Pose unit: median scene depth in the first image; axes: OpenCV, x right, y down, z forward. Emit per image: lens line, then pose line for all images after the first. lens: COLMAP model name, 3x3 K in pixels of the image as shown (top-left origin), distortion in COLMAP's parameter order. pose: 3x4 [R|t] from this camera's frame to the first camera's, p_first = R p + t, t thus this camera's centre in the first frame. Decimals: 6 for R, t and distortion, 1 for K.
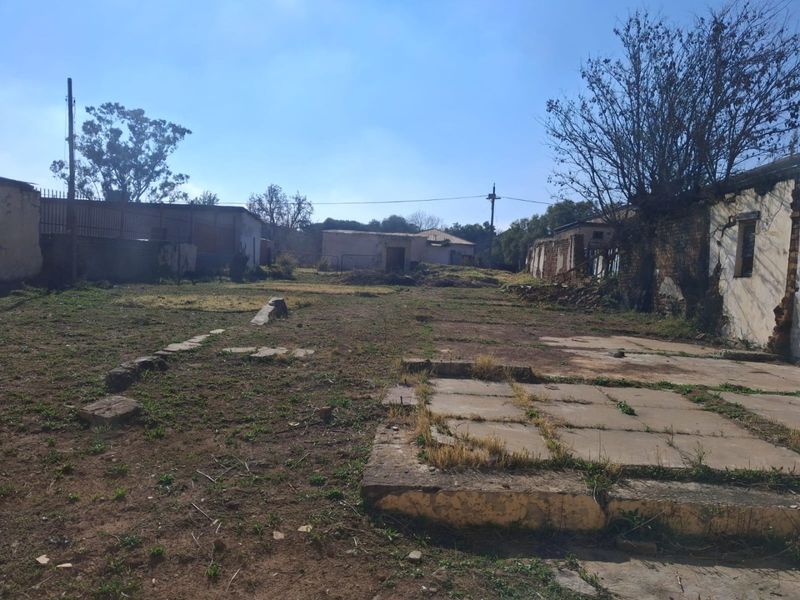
lens RADIAL K [[594.1, 0, 400.0], [0, 594.1, 300.0], [0, 0, 1]] dist [-0.004899, -0.003622]
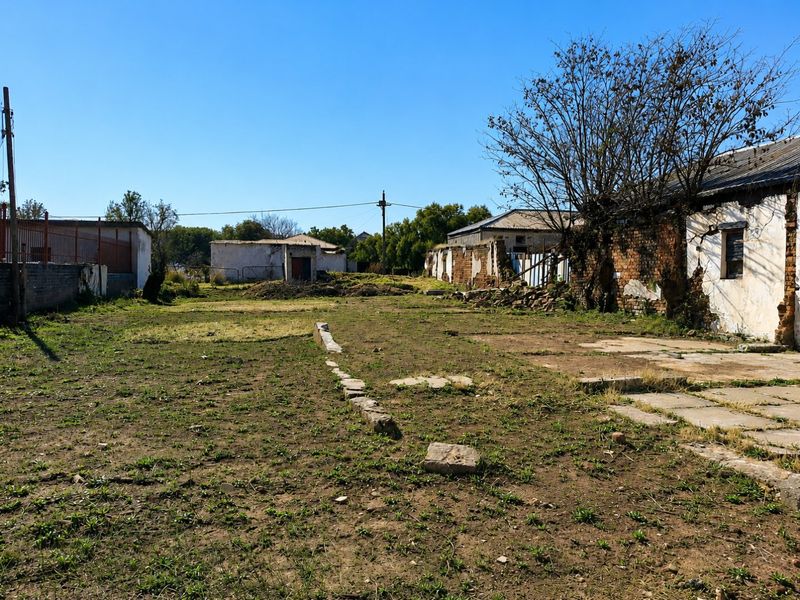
lens RADIAL K [[594.3, 0, 400.0], [0, 594.3, 300.0], [0, 0, 1]] dist [0.124456, -0.208283]
pose [[0.973493, -0.056565, 0.221612, -0.267471], [0.058372, 0.998294, -0.001610, -0.029296], [-0.221142, 0.014503, 0.975134, 0.006004]]
